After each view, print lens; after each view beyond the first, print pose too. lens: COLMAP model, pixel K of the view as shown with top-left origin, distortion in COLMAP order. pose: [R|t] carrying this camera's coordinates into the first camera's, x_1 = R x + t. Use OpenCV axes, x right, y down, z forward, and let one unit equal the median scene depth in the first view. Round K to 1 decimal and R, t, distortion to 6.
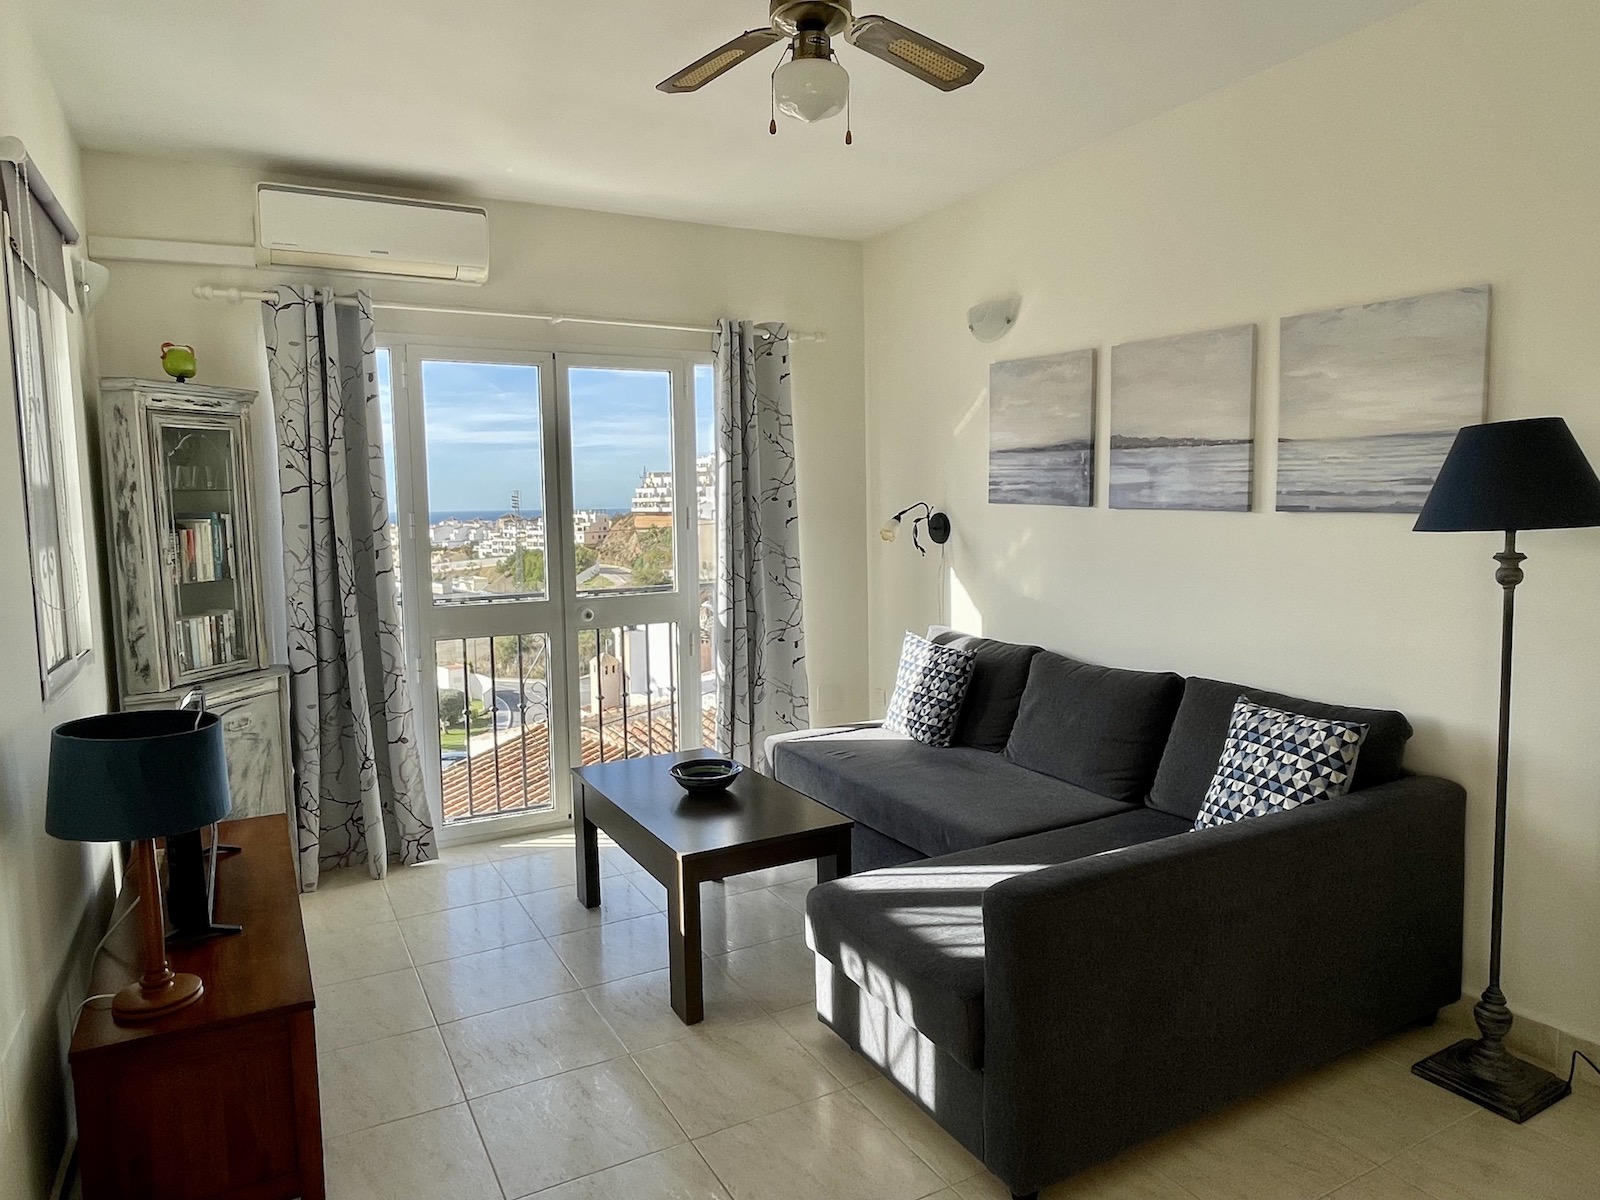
lens RADIAL K [[1004.4, 0, 797.4], [0, 1004.4, 589.1], [0, 0, 1]] dist [0.027168, -0.046830]
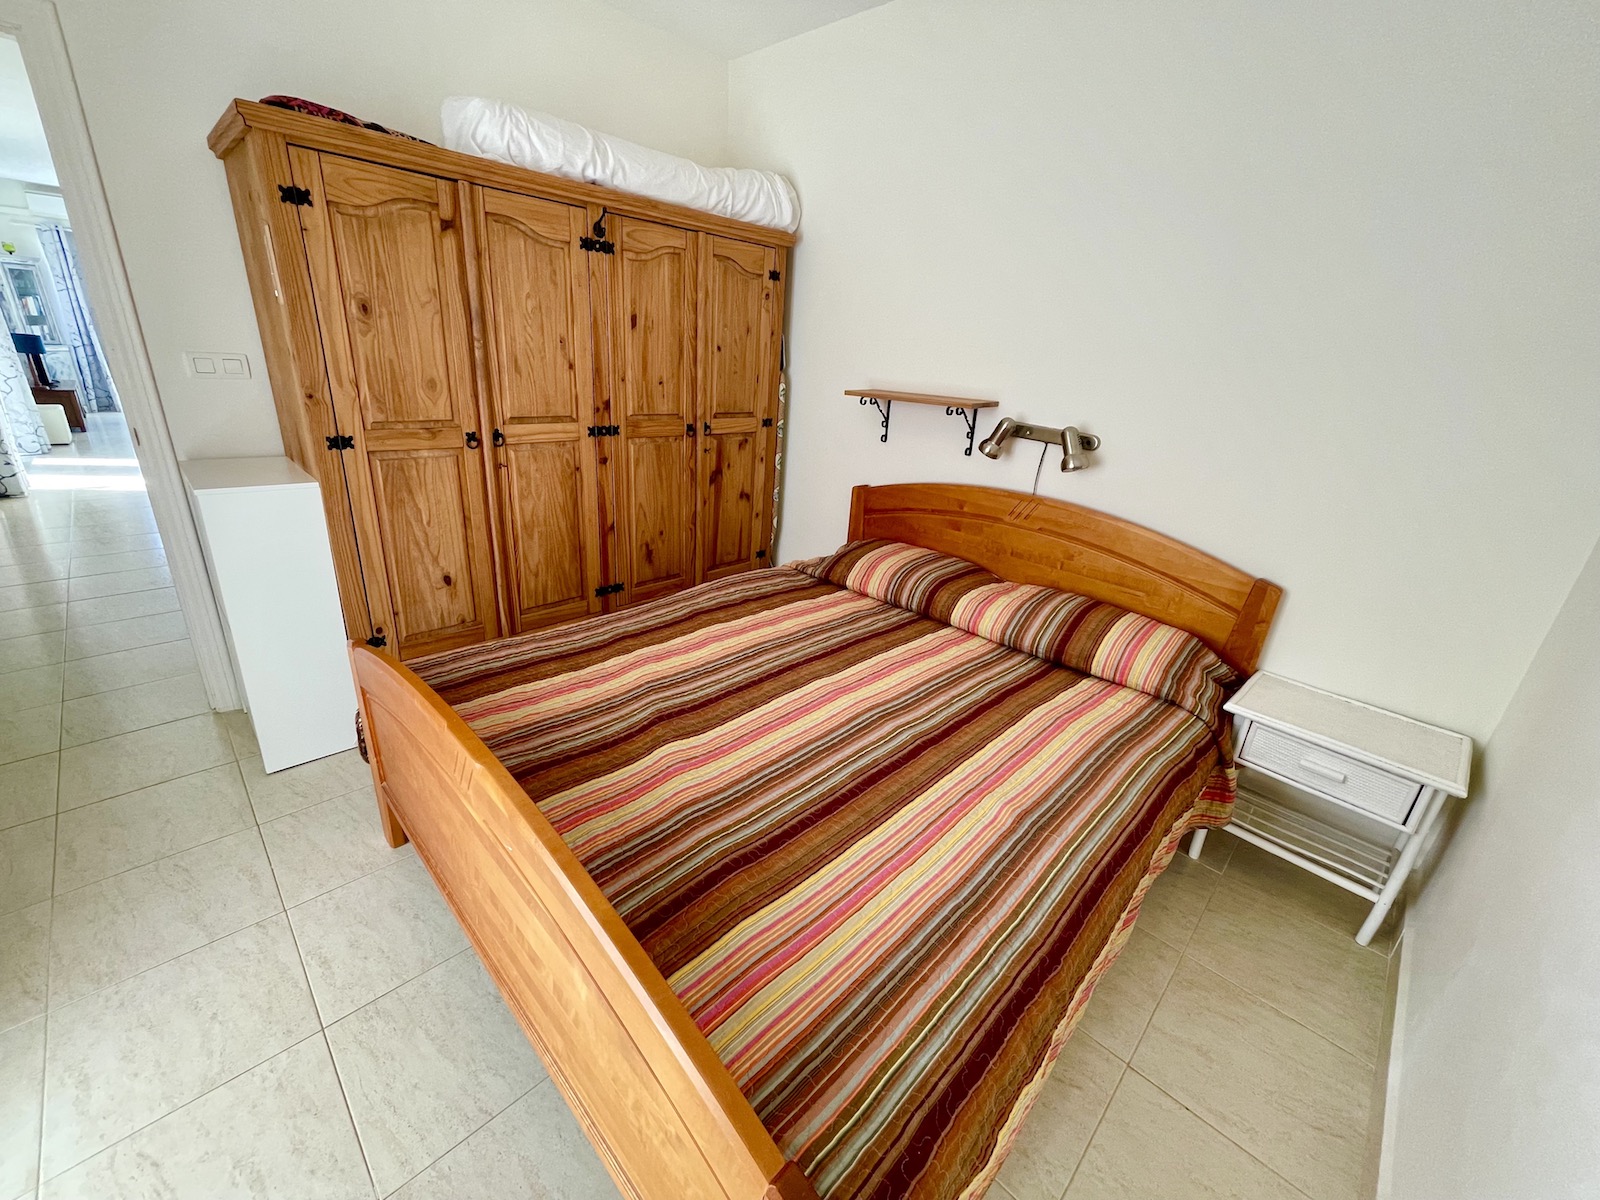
lens RADIAL K [[642.2, 0, 790.5], [0, 642.2, 593.1], [0, 0, 1]] dist [-0.009401, 0.000602]
pose [[0.954680, -0.028595, 0.296256, 1.180923], [-0.055468, 0.960843, 0.271486, 0.165446], [-0.292419, -0.275616, 0.915711, -1.951791]]
